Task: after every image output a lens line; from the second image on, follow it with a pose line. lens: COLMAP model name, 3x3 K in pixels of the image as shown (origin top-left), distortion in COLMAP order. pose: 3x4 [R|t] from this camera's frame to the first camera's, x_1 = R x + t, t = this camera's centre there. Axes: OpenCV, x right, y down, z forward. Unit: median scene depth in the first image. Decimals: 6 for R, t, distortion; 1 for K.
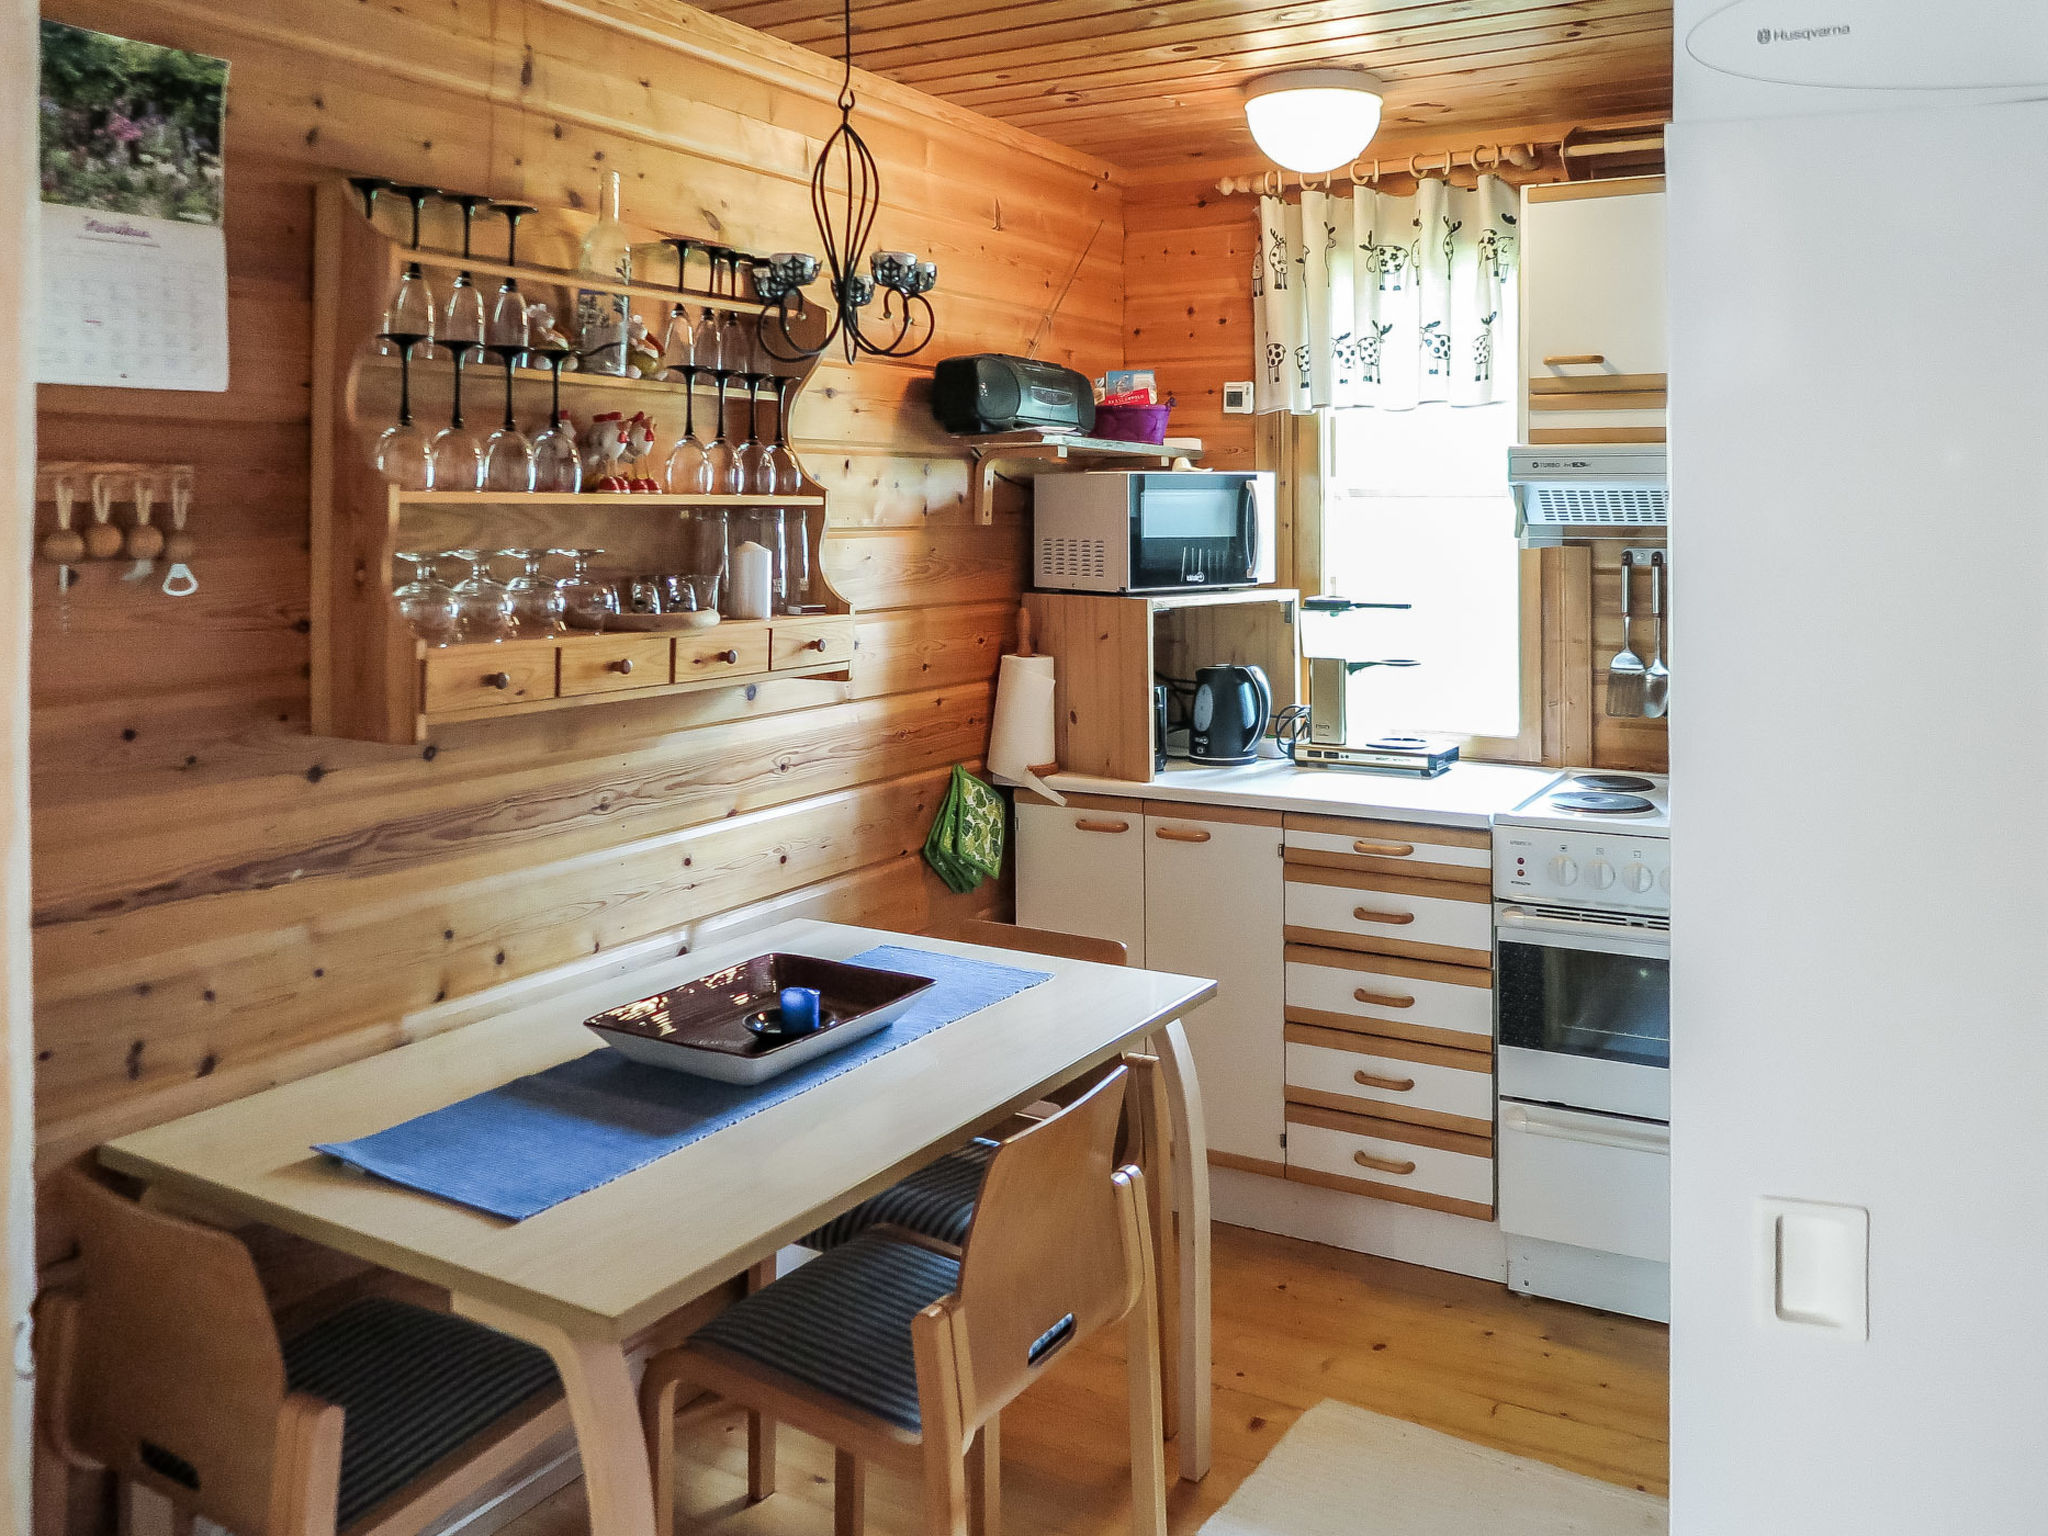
lens RADIAL K [[1711.6, 0, 1028.5], [0, 1711.6, 481.1], [0, 0, 1]] dist [-0.027054, 0.000072]
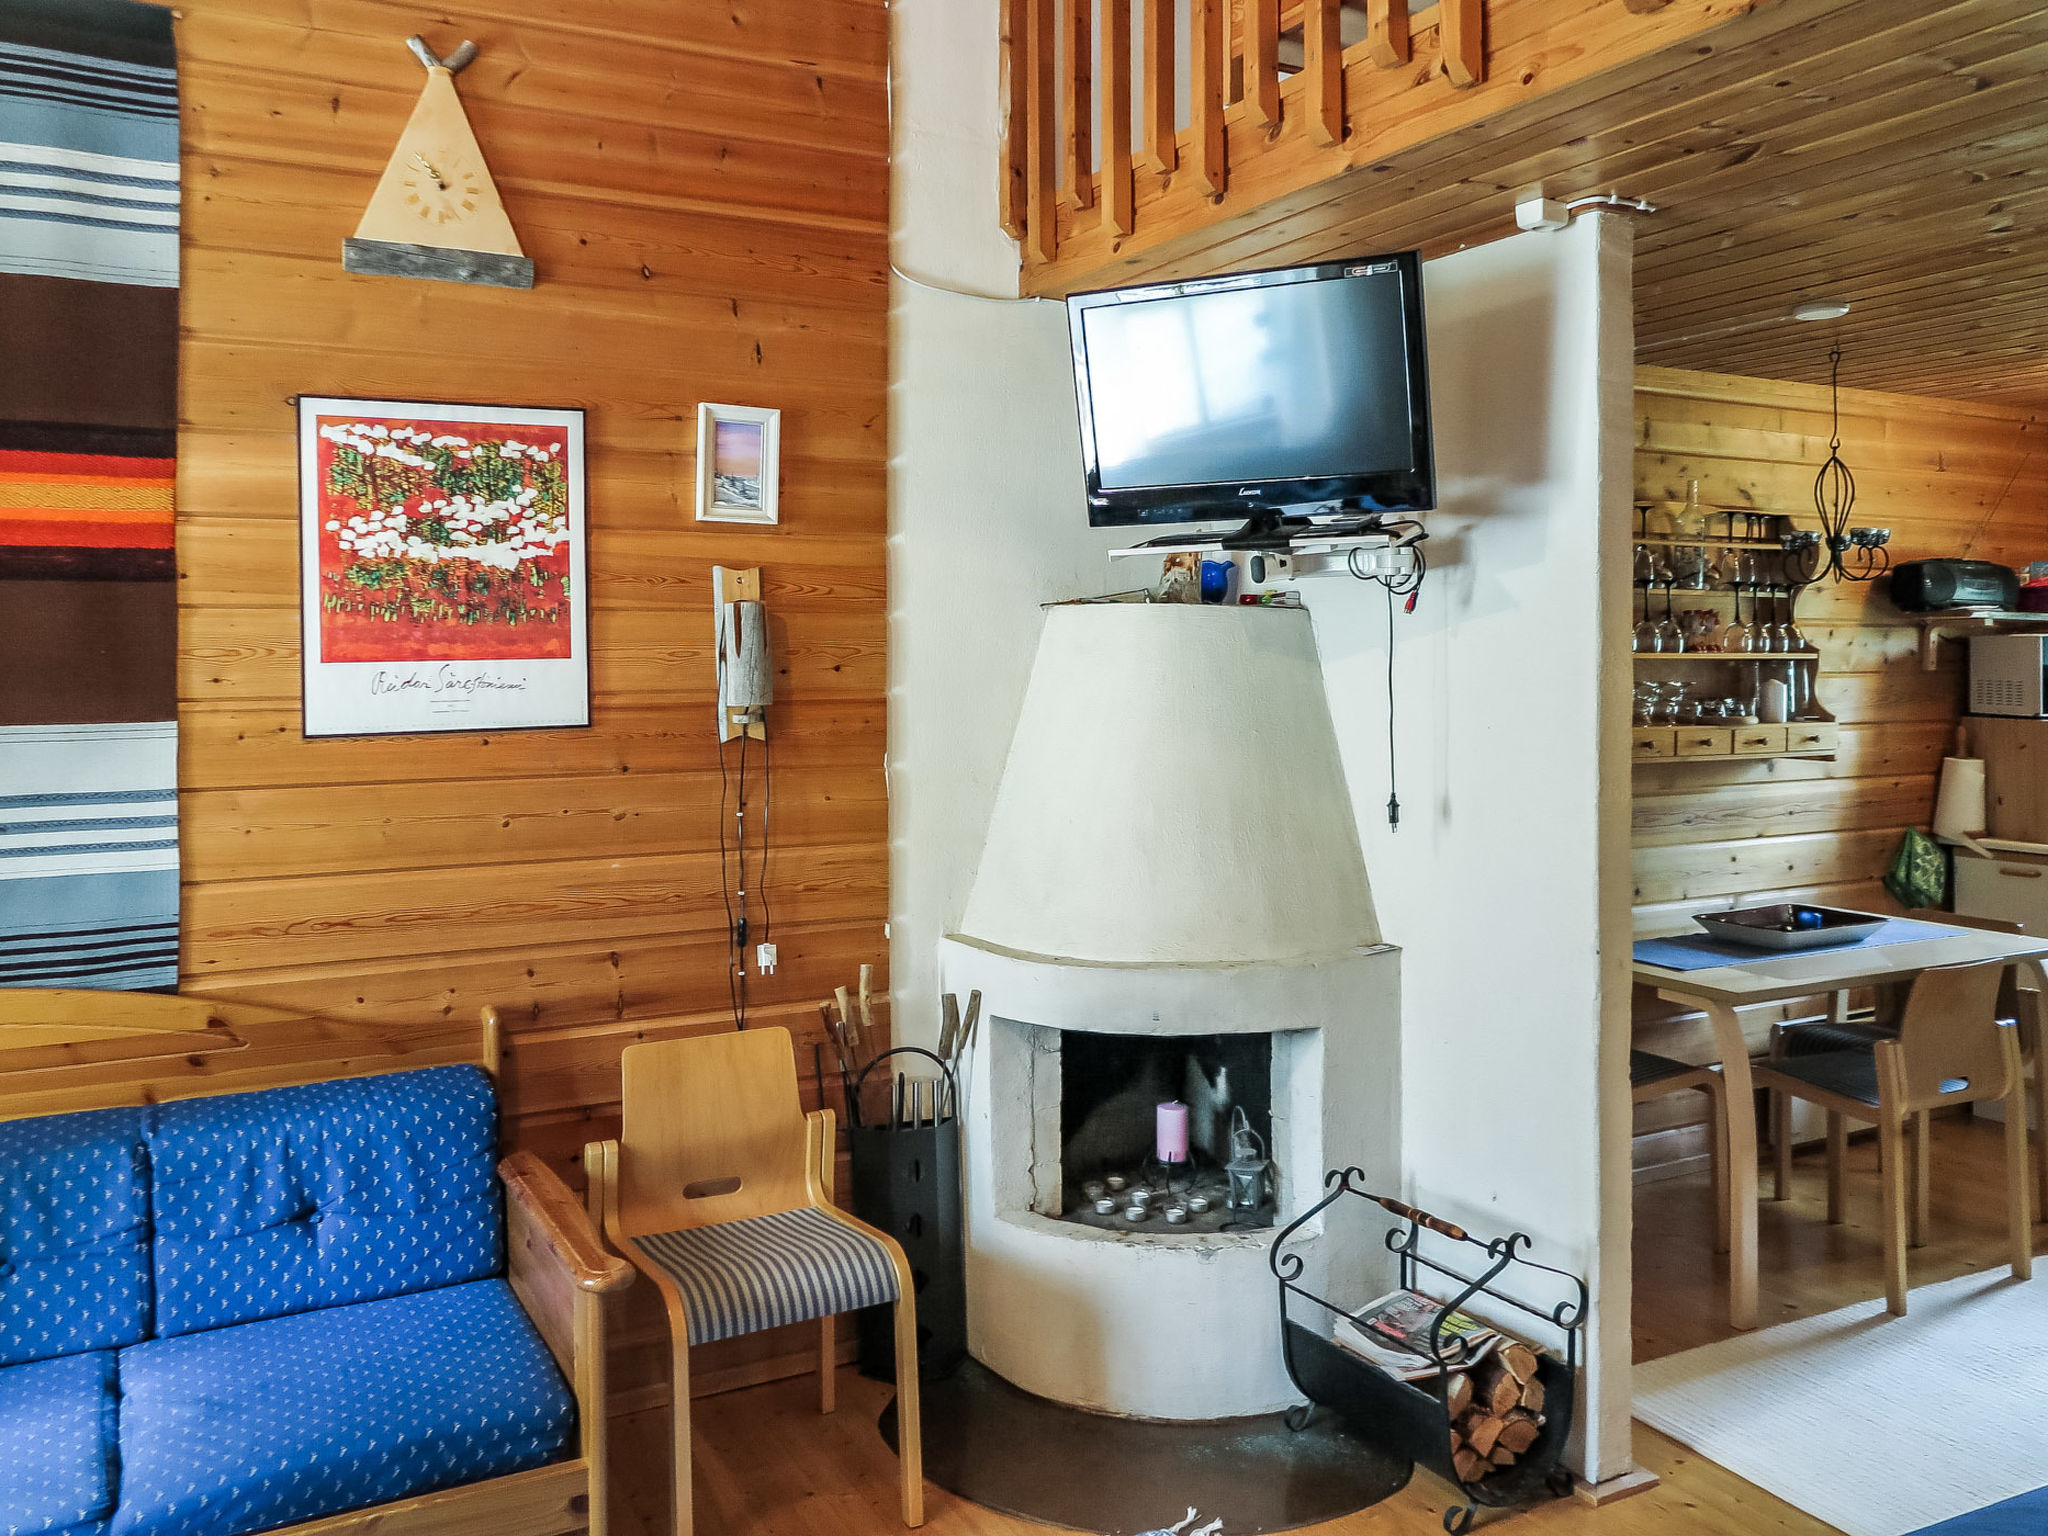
lens RADIAL K [[1633.9, 0, 1022.6], [0, 1633.9, 648.4], [0, 0, 1]] dist [-0.003557, -0.001155]
pose [[0.851130, -0.001259, -0.524953, 0.050778], [0.009049, 0.999884, 0.012274, -0.019519], [0.524877, -0.015197, 0.851042, -0.676798]]
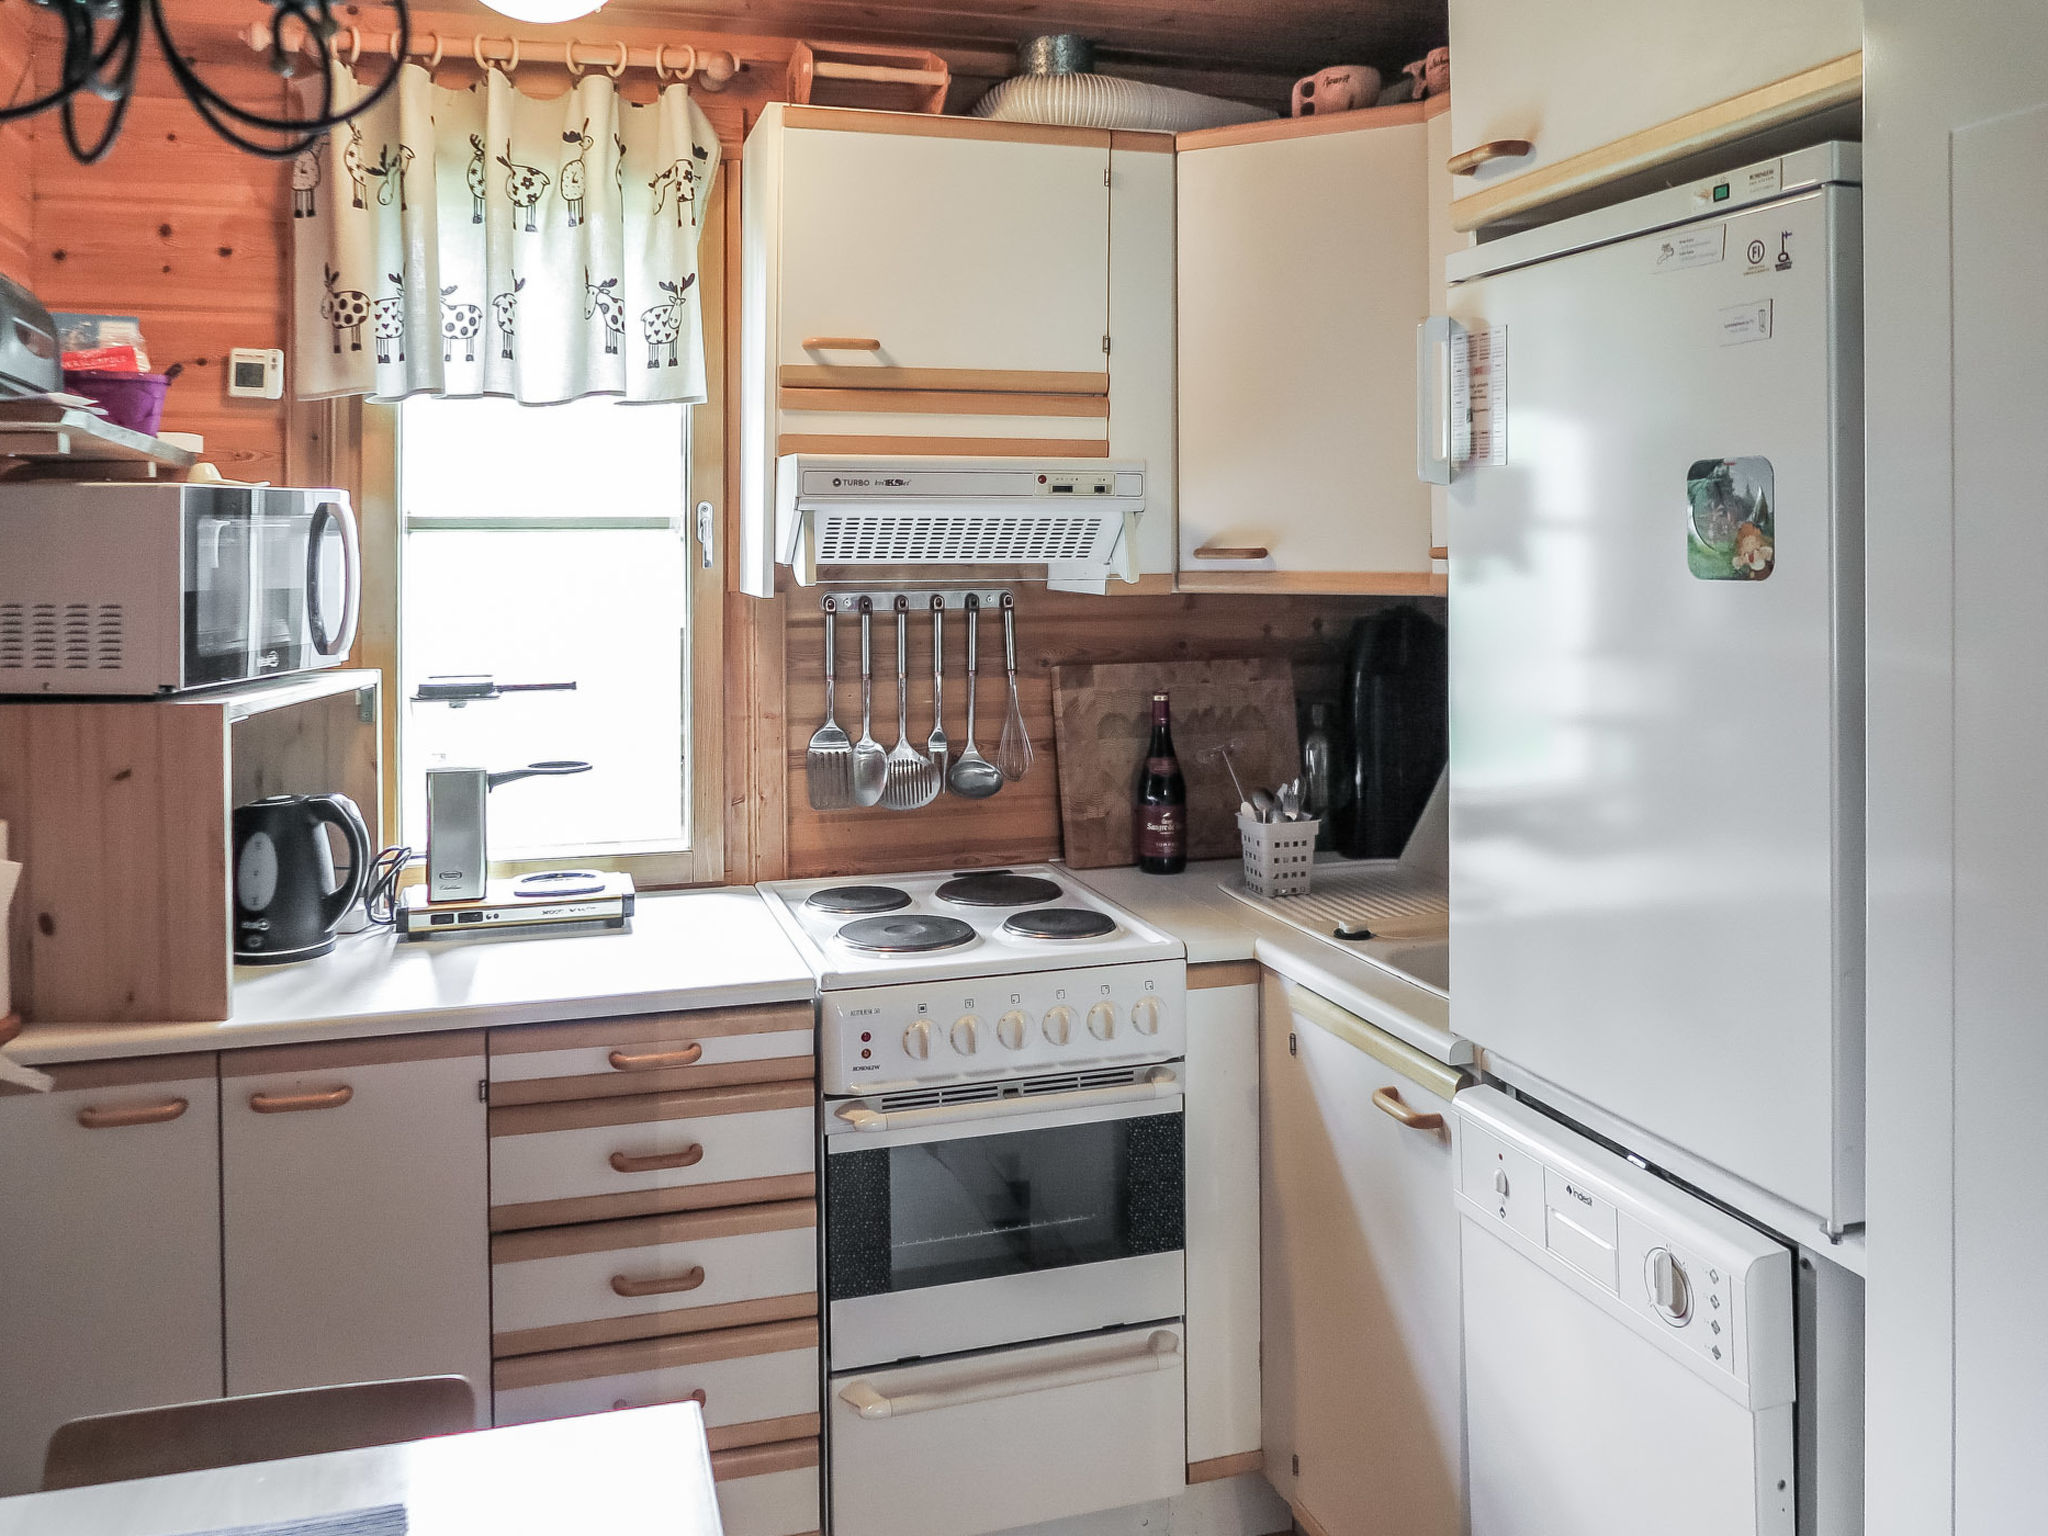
lens RADIAL K [[1711.6, 0, 1028.5], [0, 1711.6, 481.1], [0, 0, 1]] dist [-0.027054, 0.000072]
pose [[0.678282, 0.018817, 0.734561, -0.174613], [-0.005467, 0.999774, -0.020562, 0.003932], [-0.734781, 0.009931, 0.678231, 0.415551]]
